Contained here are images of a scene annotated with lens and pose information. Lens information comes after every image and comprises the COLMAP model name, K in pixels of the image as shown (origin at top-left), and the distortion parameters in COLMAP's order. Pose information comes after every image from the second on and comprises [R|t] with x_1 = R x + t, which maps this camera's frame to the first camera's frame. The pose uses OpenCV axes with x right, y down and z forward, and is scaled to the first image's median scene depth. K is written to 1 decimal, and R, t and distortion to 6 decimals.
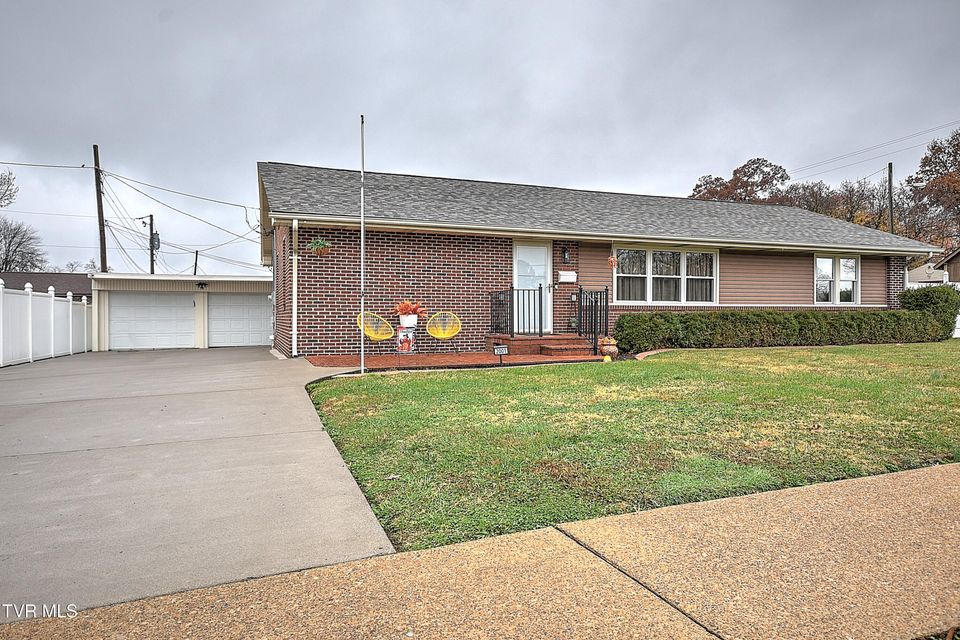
lens RADIAL K [[608.1, 0, 480.0], [0, 608.1, 320.0], [0, 0, 1]] dist [0.000250, 0.037126]
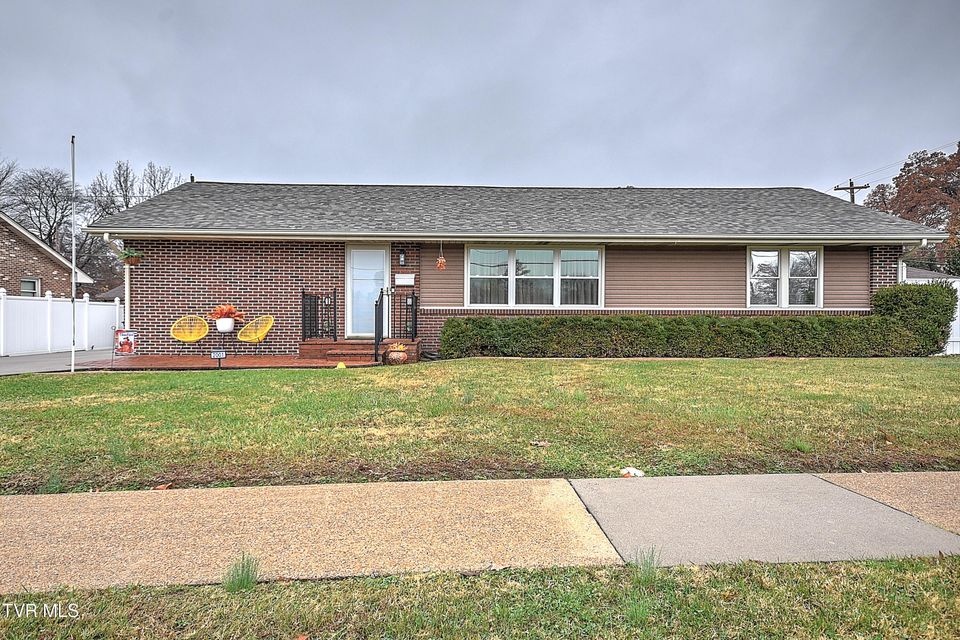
lens RADIAL K [[593.2, 0, 480.0], [0, 593.2, 320.0], [0, 0, 1]] dist [0.001245, 0.042340]
pose [[0.946402, 0.006438, -0.322927, 0.540561], [-0.006673, 0.999978, 0.000378, -0.007677], [0.322923, 0.001797, 0.946424, 0.136536]]
